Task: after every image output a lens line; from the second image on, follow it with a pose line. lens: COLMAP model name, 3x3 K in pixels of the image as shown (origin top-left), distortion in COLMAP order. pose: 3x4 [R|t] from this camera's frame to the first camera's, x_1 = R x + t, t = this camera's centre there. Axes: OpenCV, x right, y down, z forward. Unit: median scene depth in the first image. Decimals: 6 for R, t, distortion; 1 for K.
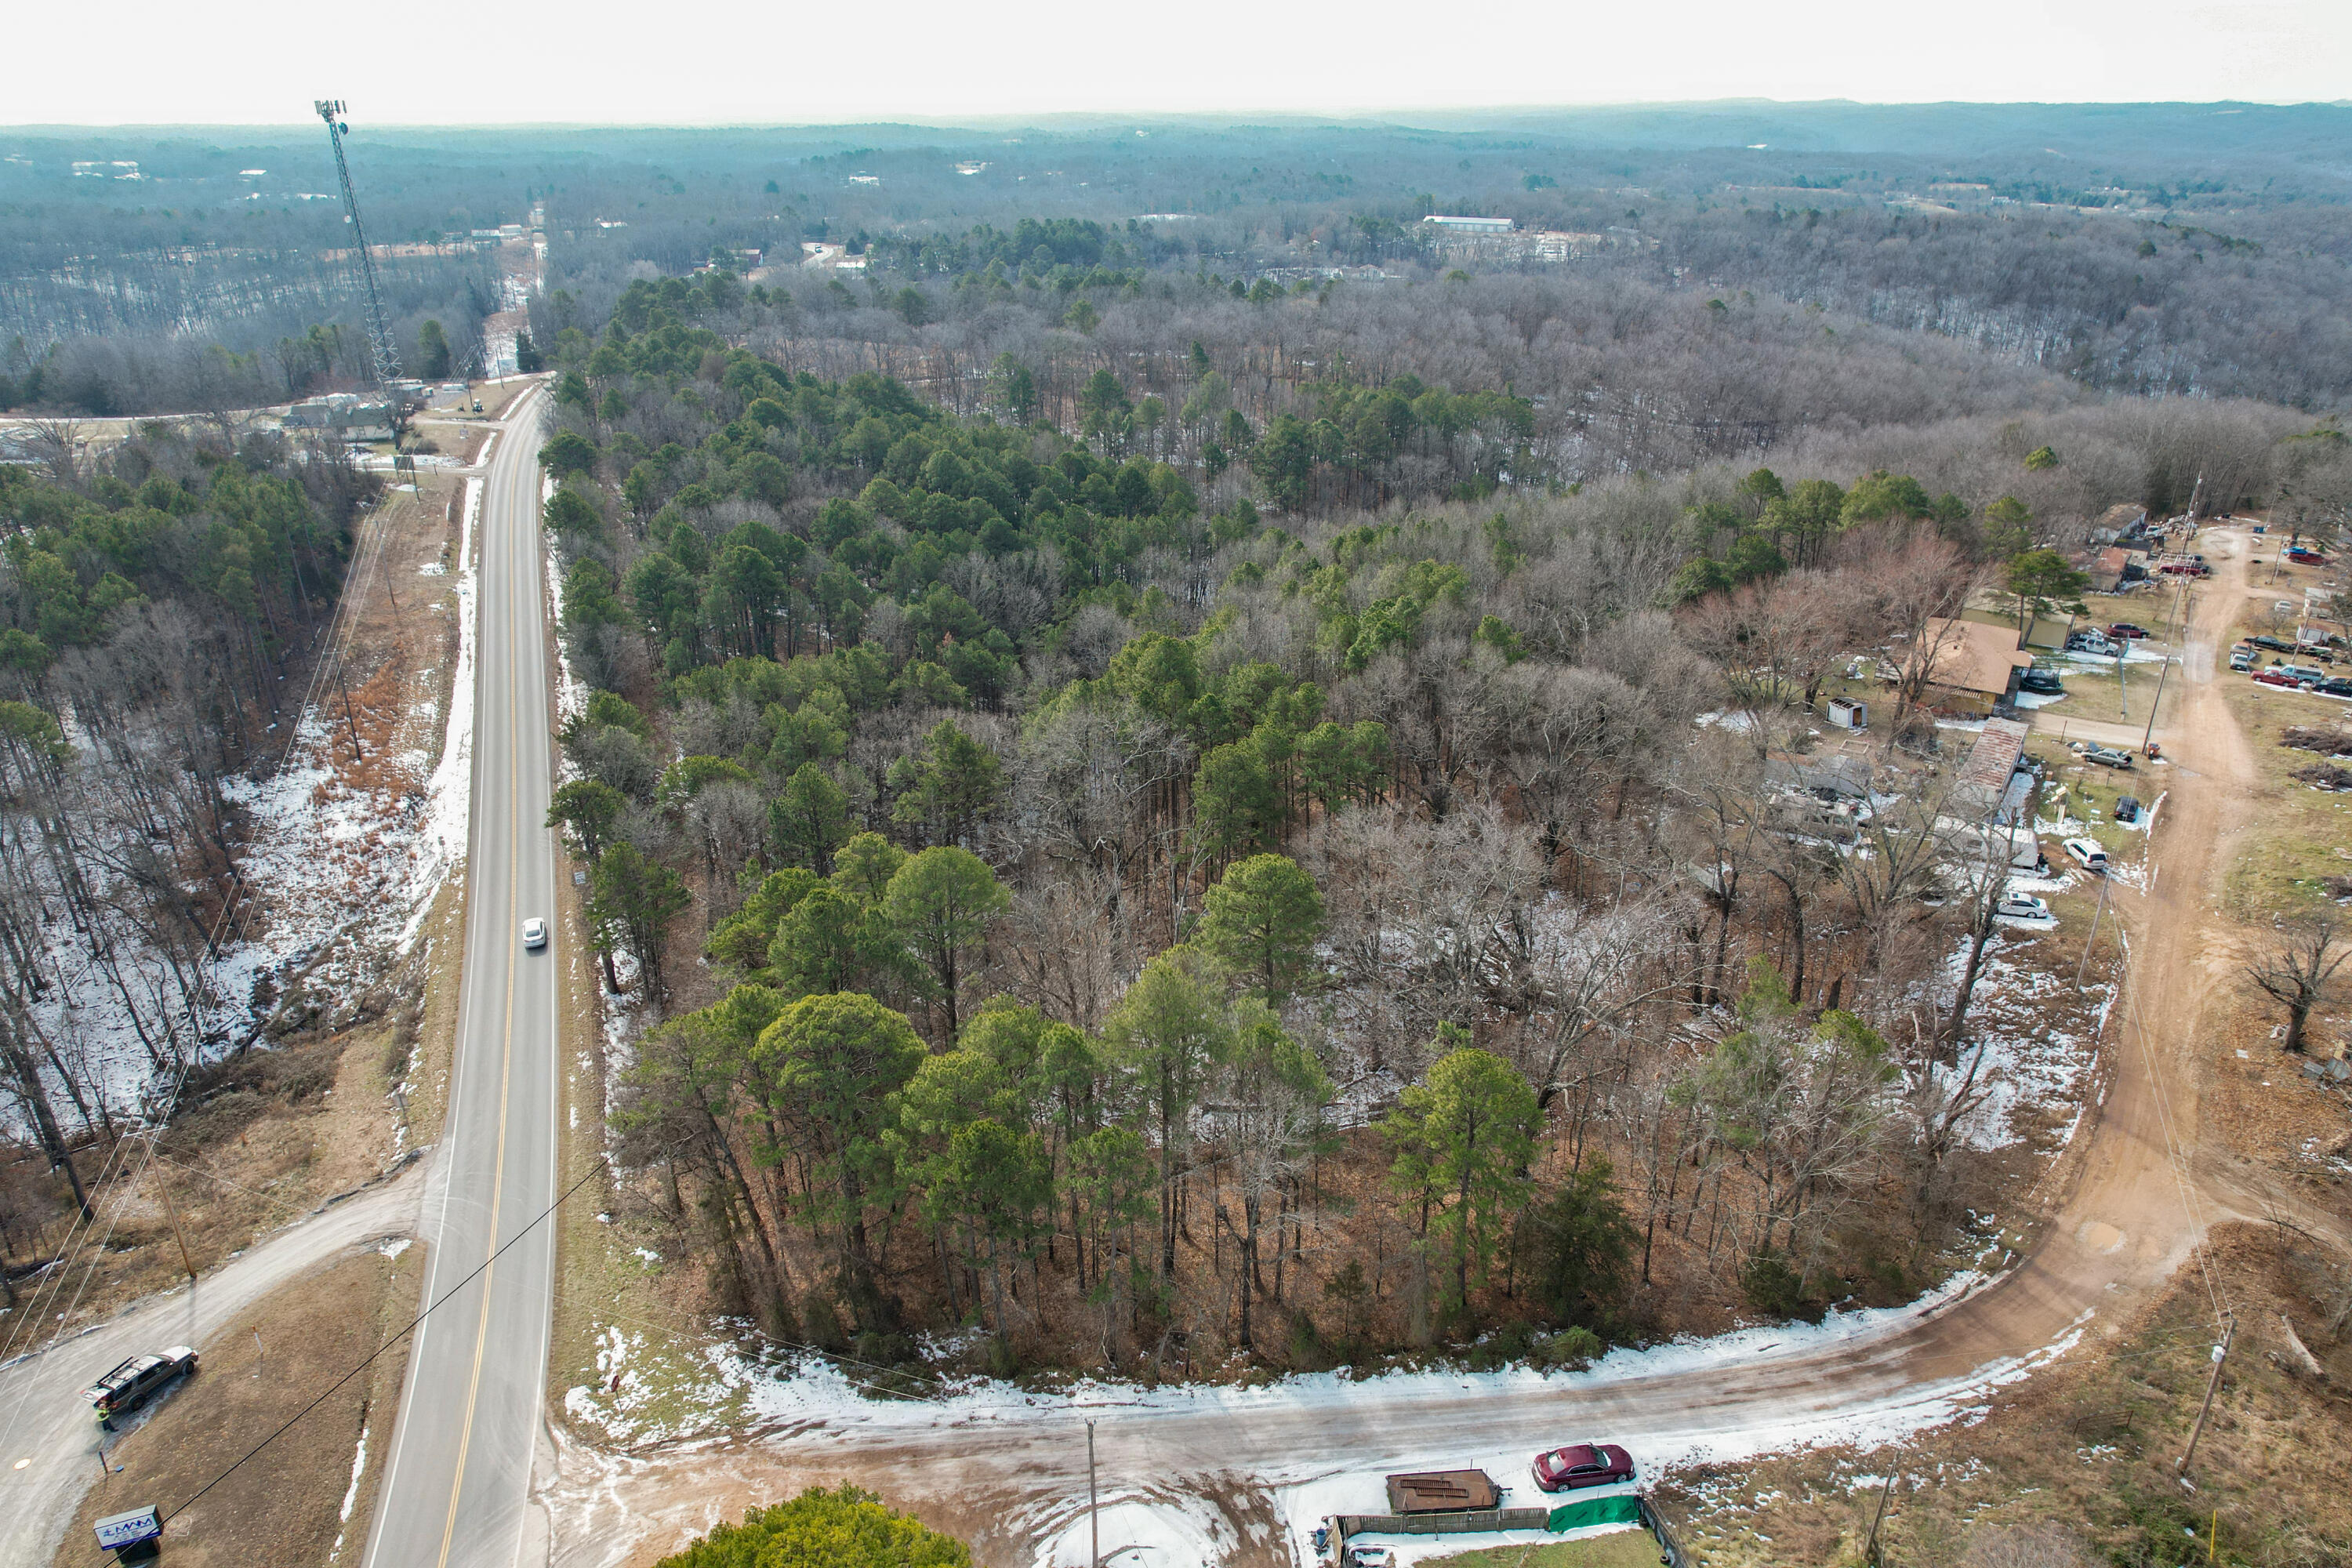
lens RADIAL K [[1506.3, 0, 1173.3], [0, 1506.3, 784.8], [0, 0, 1]] dist [-0.093714, 0.086522]
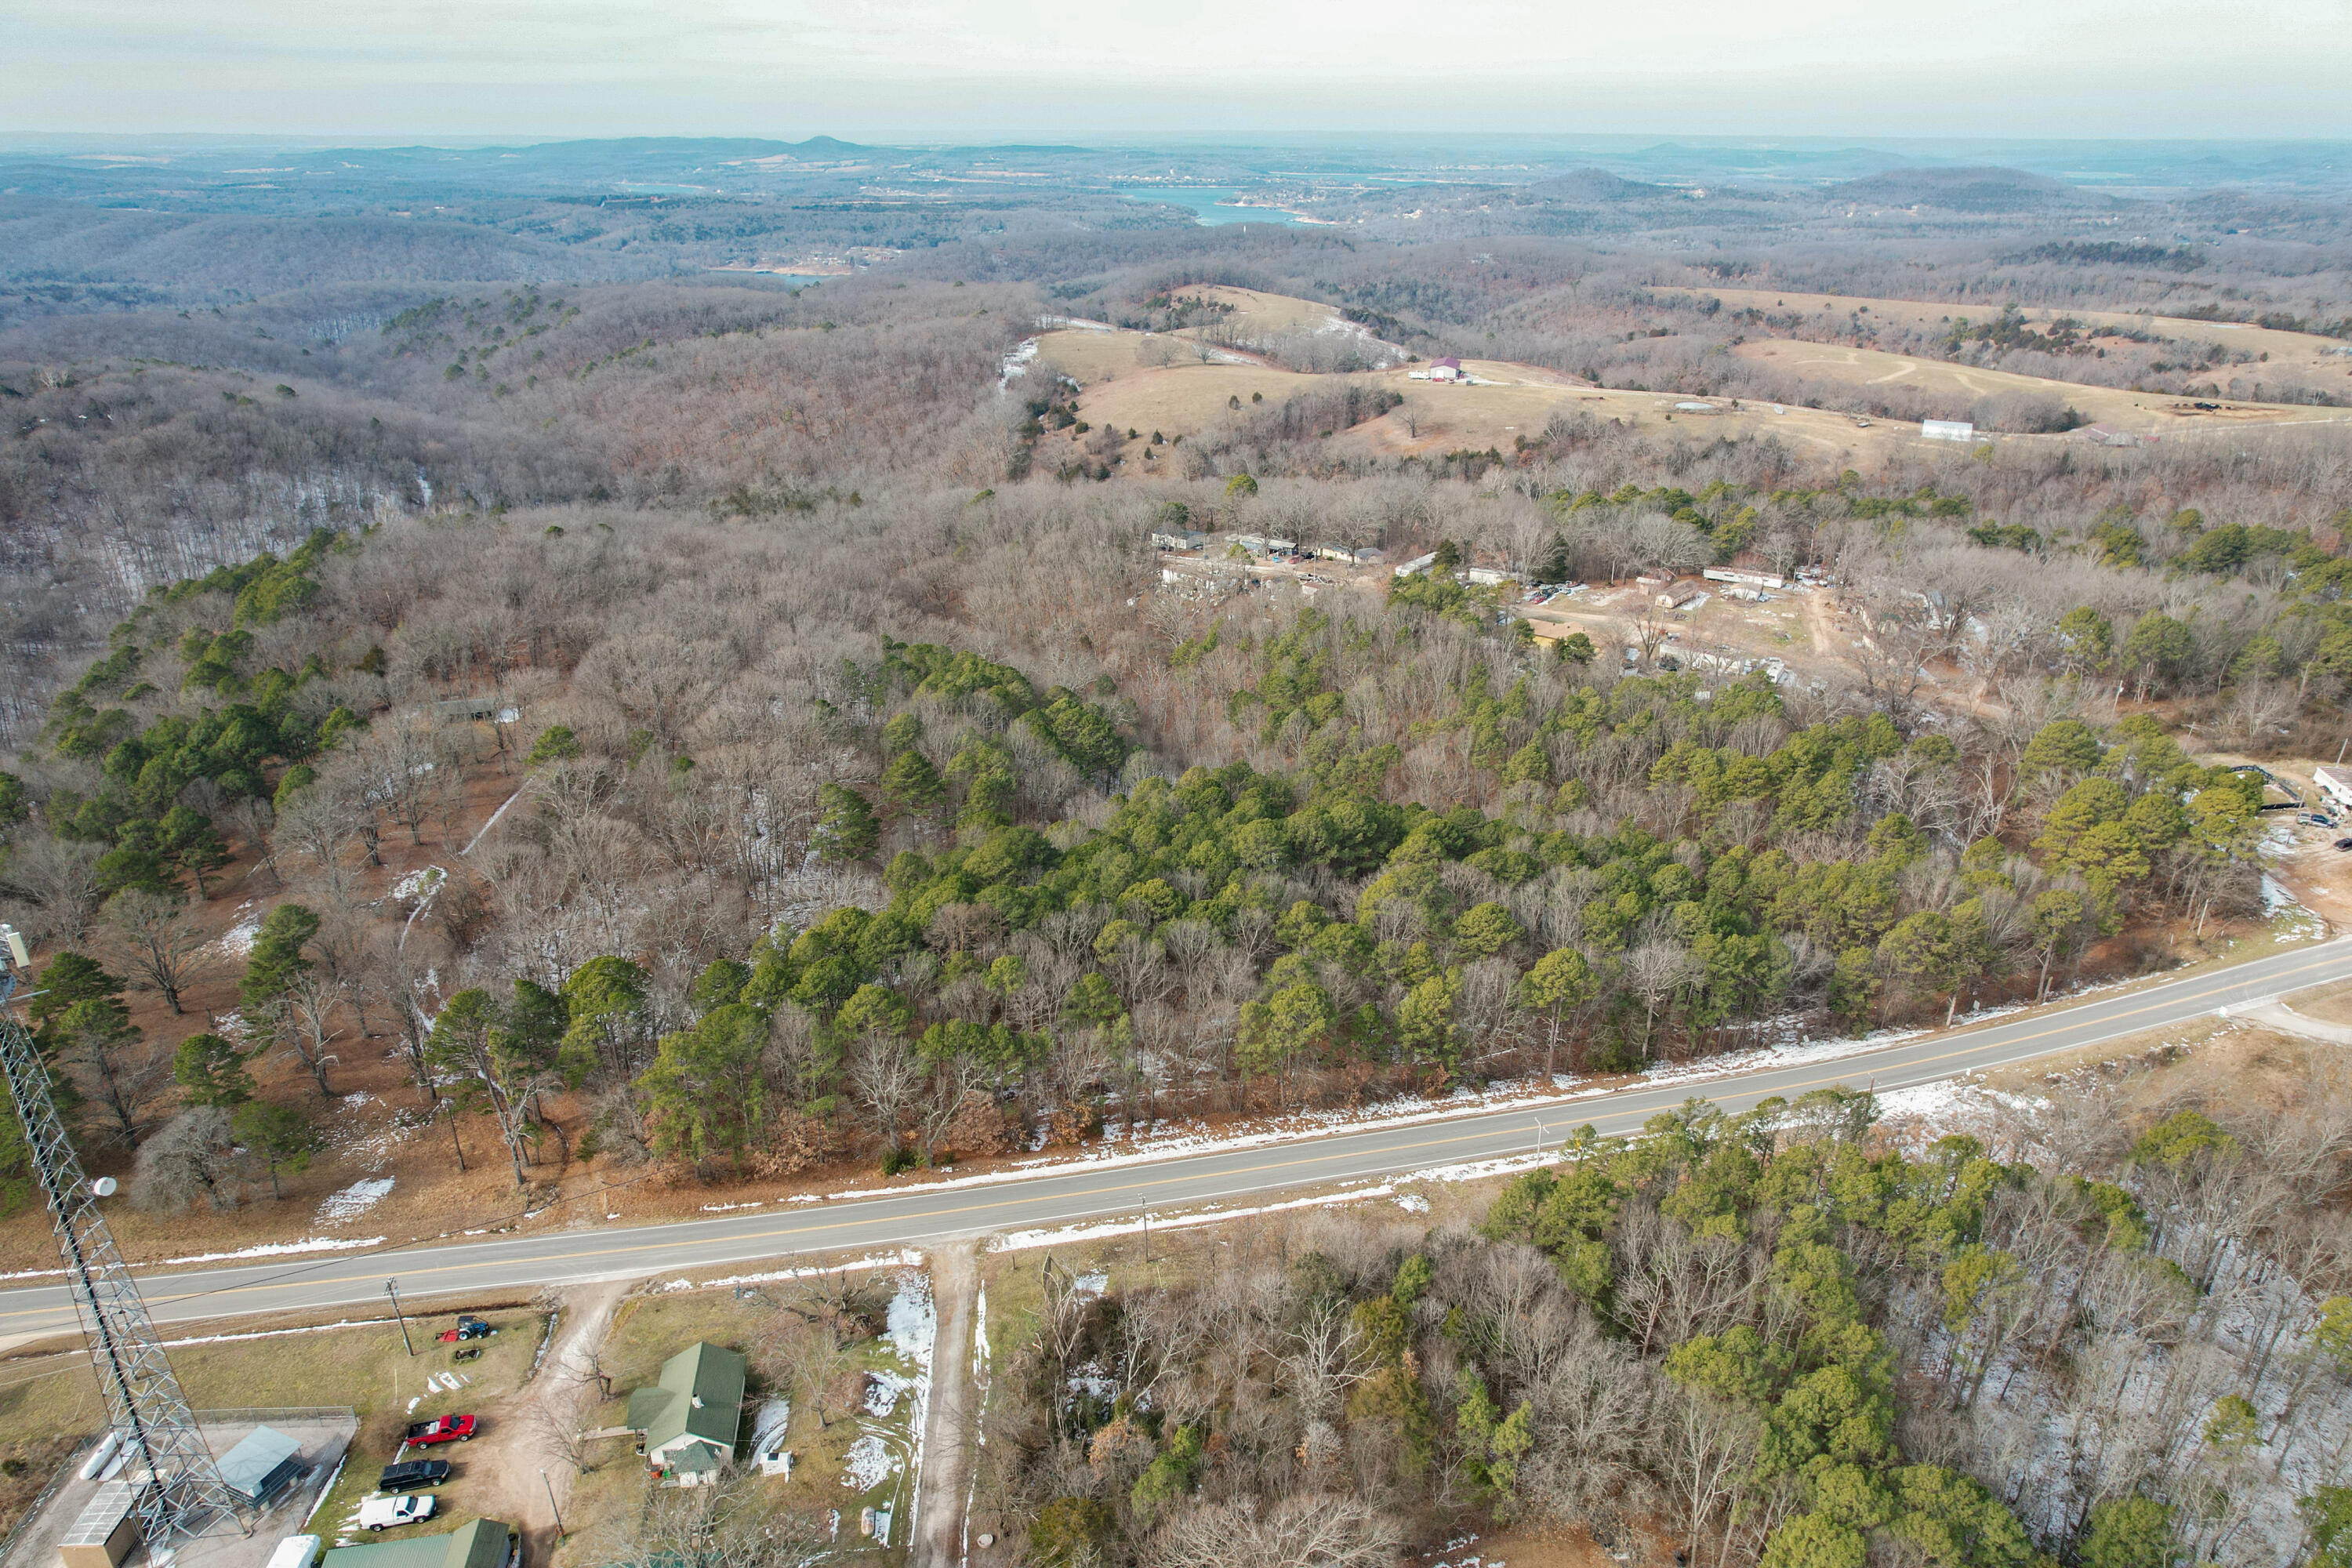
lens RADIAL K [[1502.1, 0, 1175.4], [0, 1502.1, 792.8], [0, 0, 1]] dist [-0.085486, 0.076732]
pose [[0.059263, -0.405008, 0.912390, -1.830434], [0.416734, 0.840579, 0.346063, -1.048812], [-0.907095, 0.359715, 0.218596, 1.385636]]
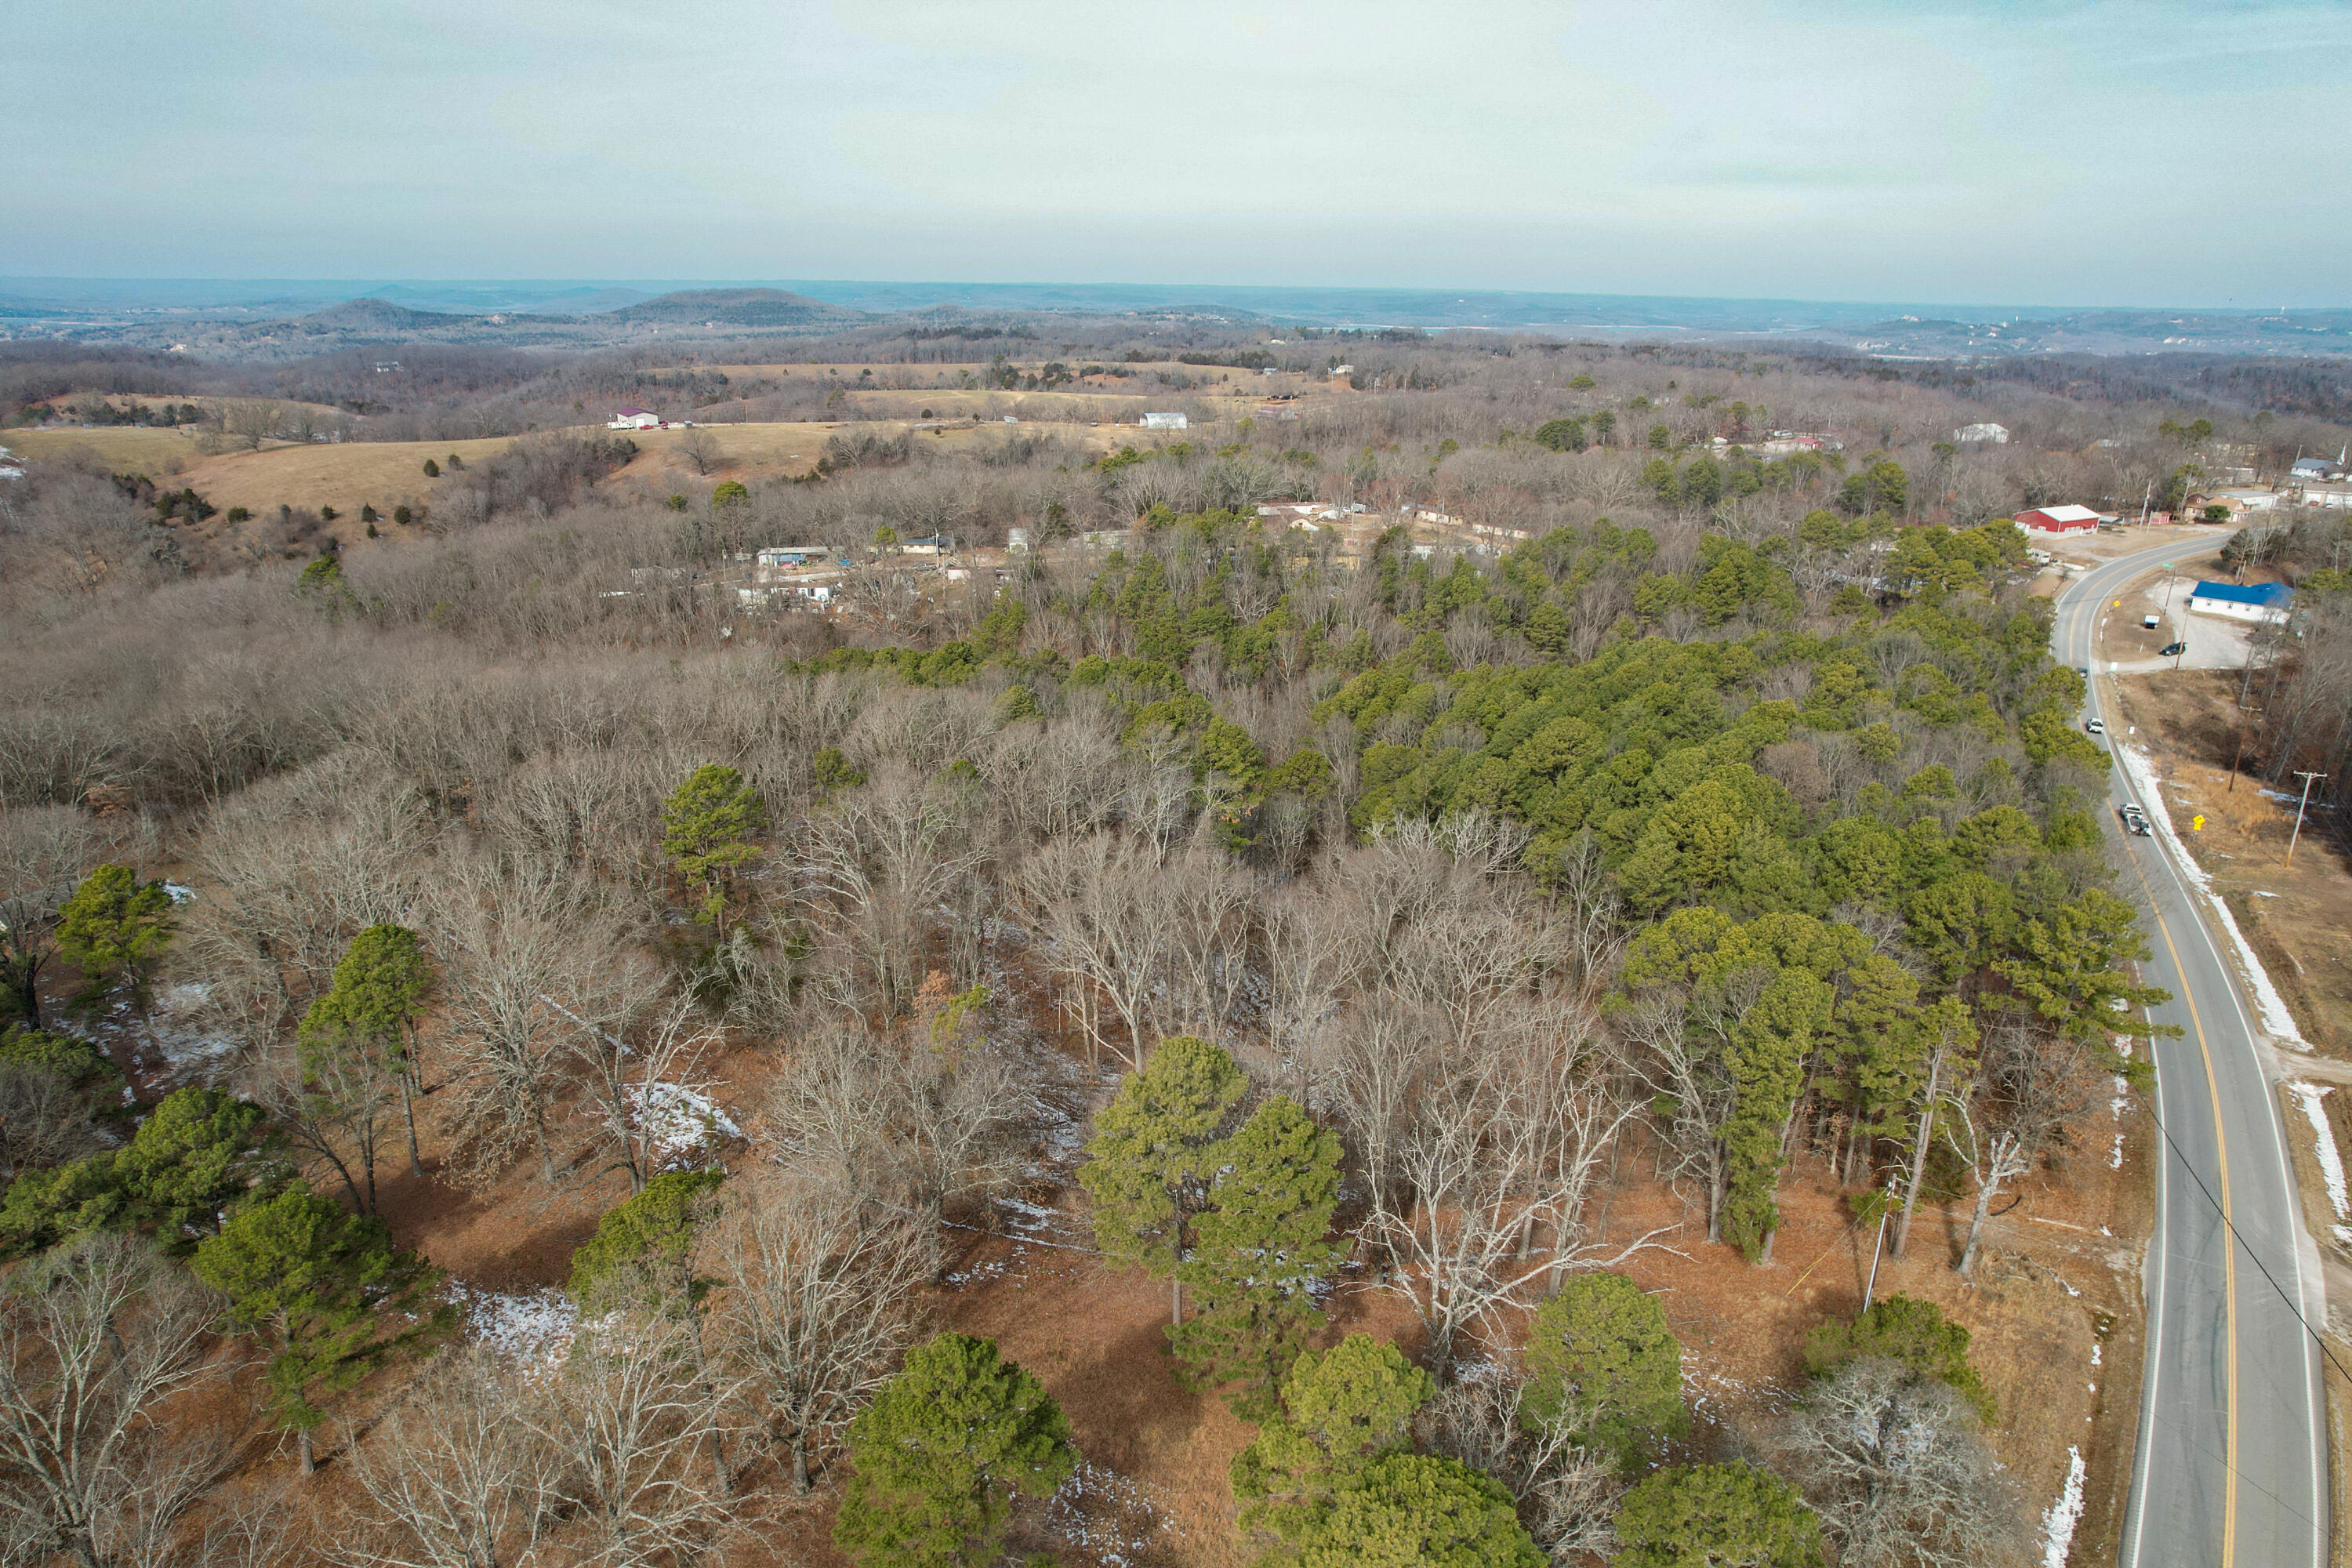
lens RADIAL K [[1501.3, 0, 1173.8], [0, 1501.3, 805.0], [0, 0, 1]] dist [-0.091167, 0.085467]
pose [[-0.656534, -0.252839, 0.710659, -1.053810], [0.308338, 0.769878, 0.558762, -1.232932], [-0.688398, 0.585969, -0.427491, 2.685541]]
